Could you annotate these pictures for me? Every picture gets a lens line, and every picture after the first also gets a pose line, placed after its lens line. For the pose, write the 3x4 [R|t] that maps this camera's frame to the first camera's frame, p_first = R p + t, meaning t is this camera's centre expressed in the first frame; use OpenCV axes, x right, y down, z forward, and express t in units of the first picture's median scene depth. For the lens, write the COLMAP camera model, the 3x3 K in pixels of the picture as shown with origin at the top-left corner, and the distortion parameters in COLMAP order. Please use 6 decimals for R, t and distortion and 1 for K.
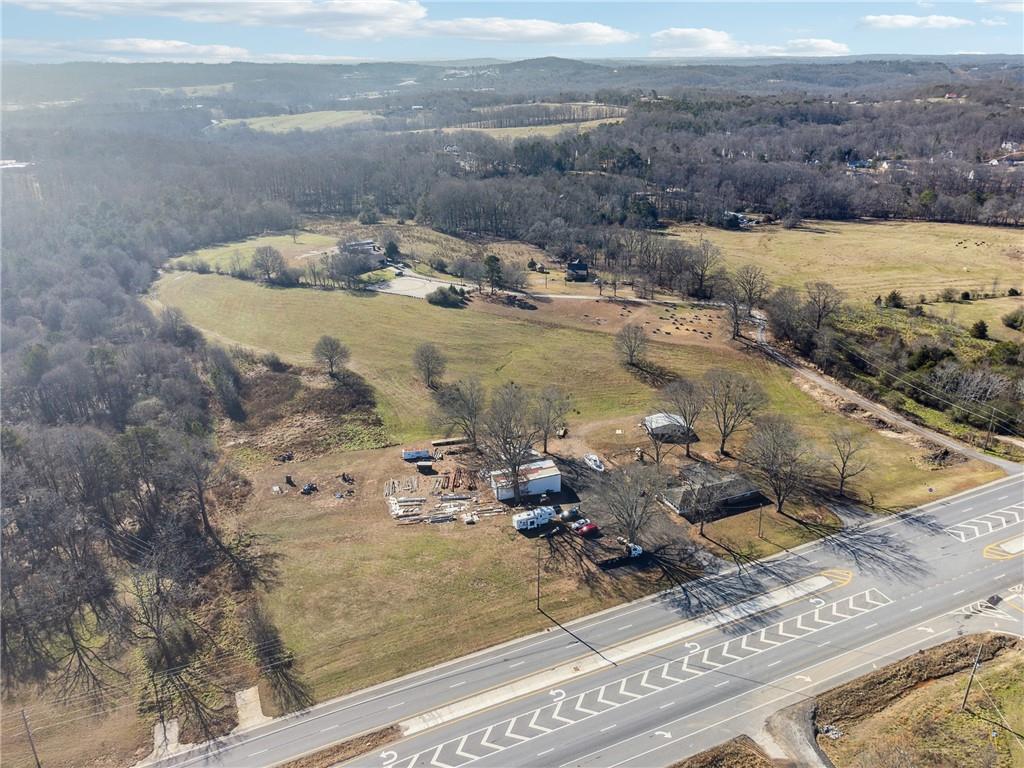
lens RADIAL K [[788.4, 0, 512.0], [0, 788.4, 384.0], [0, 0, 1]] dist [0.003990, 0.012214]
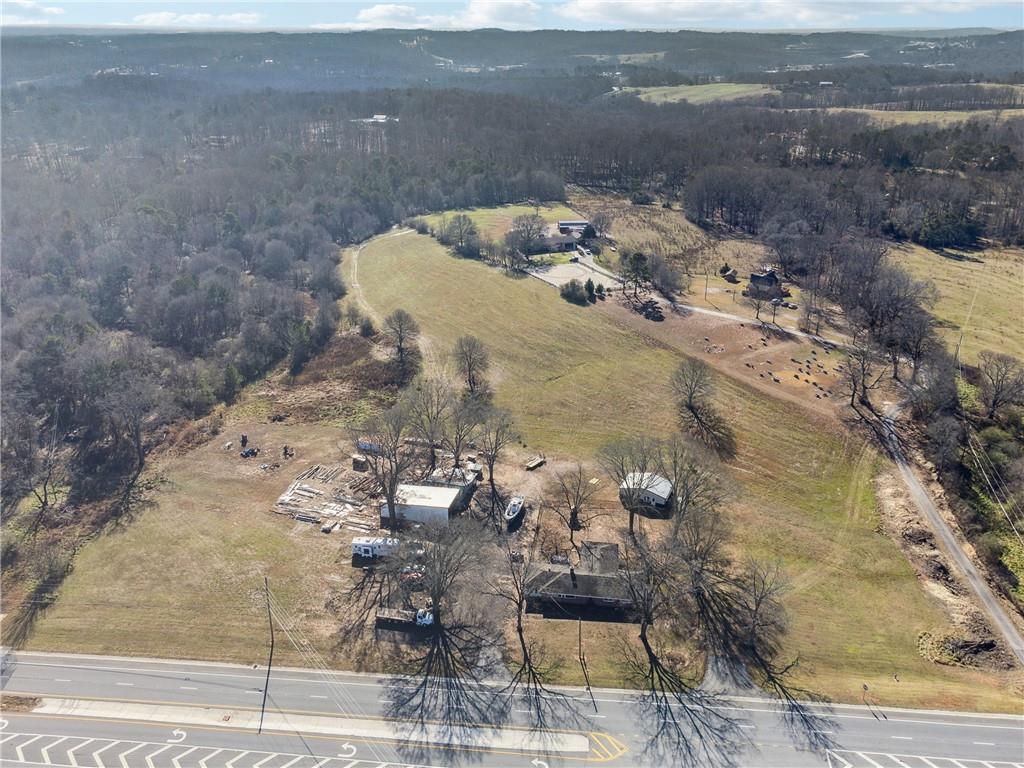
lens RADIAL K [[800.8, 0, 512.0], [0, 800.8, 384.0], [0, 0, 1]] dist [-0.021048, 0.054956]
pose [[0.864651, 0.213345, -0.454821, 0.417158], [-0.200340, 0.976674, 0.077271, -0.086633], [0.460698, 0.024307, 0.887224, 0.202376]]
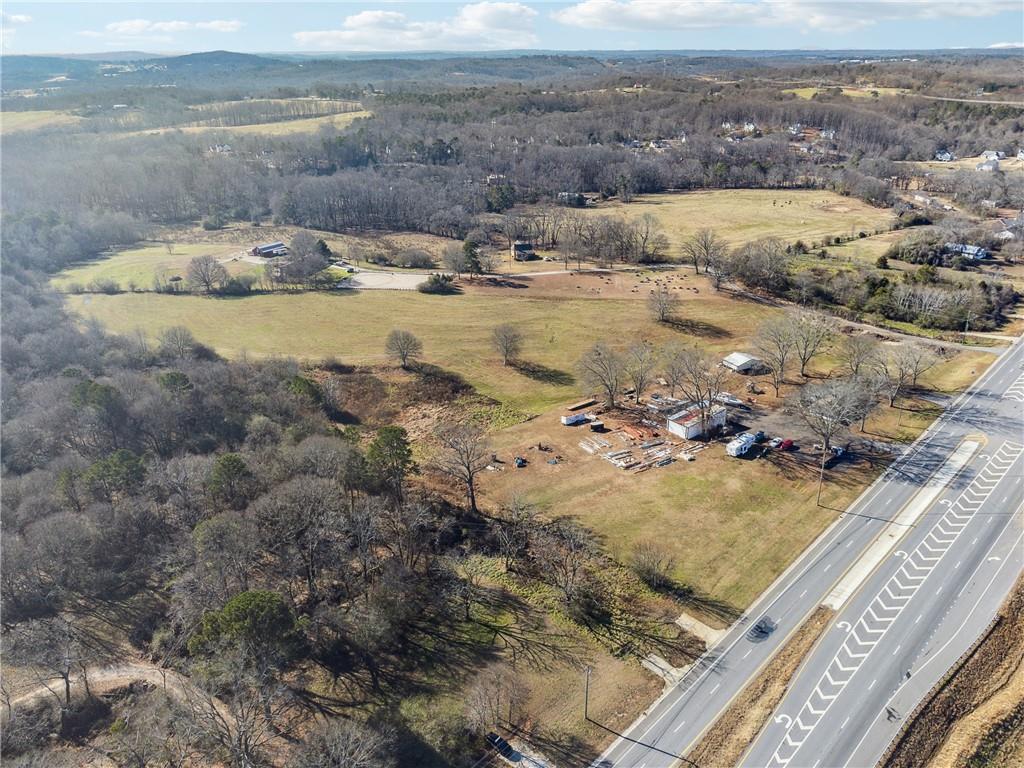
lens RADIAL K [[788.4, 0, 512.0], [0, 788.4, 384.0], [0, 0, 1]] dist [0.003990, 0.012214]
pose [[0.922450, -0.150374, 0.355632, -0.534073], [0.148144, 0.988393, 0.033668, -0.006107], [-0.356567, 0.021628, 0.934020, 0.021214]]
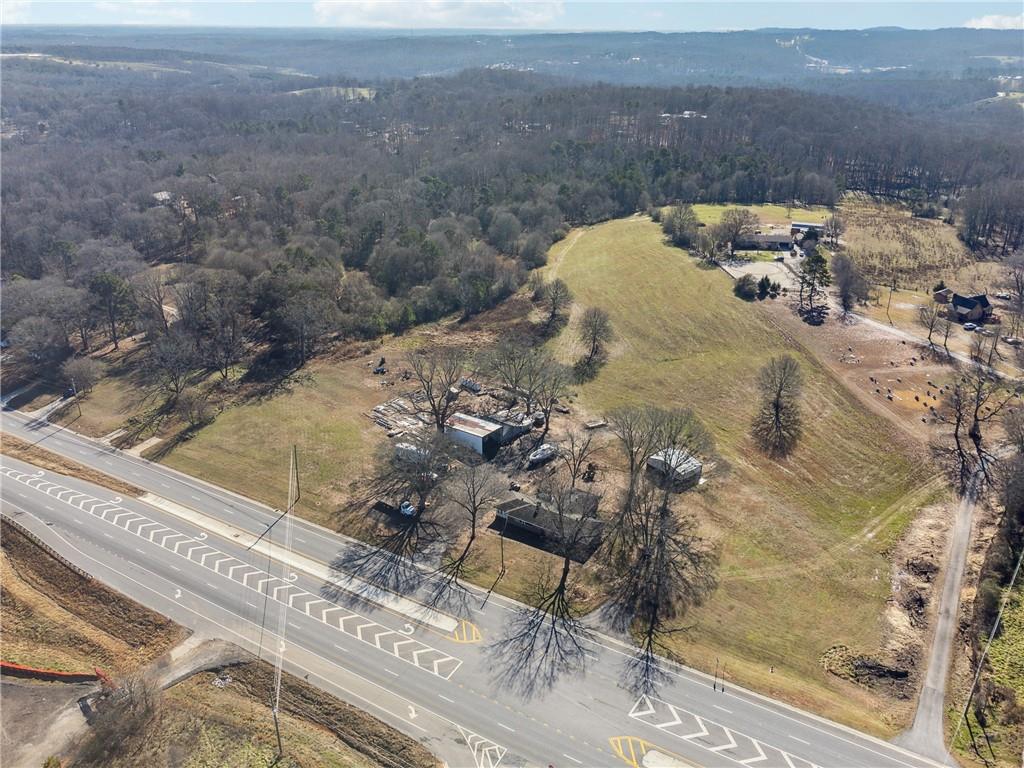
lens RADIAL K [[788.4, 0, 512.0], [0, 788.4, 384.0], [0, 0, 1]] dist [0.003990, 0.012214]
pose [[0.568069, 0.347394, -0.746067, 0.681200], [-0.320364, 0.928380, 0.188354, -0.127208], [0.758067, 0.132015, 0.638676, 0.314557]]
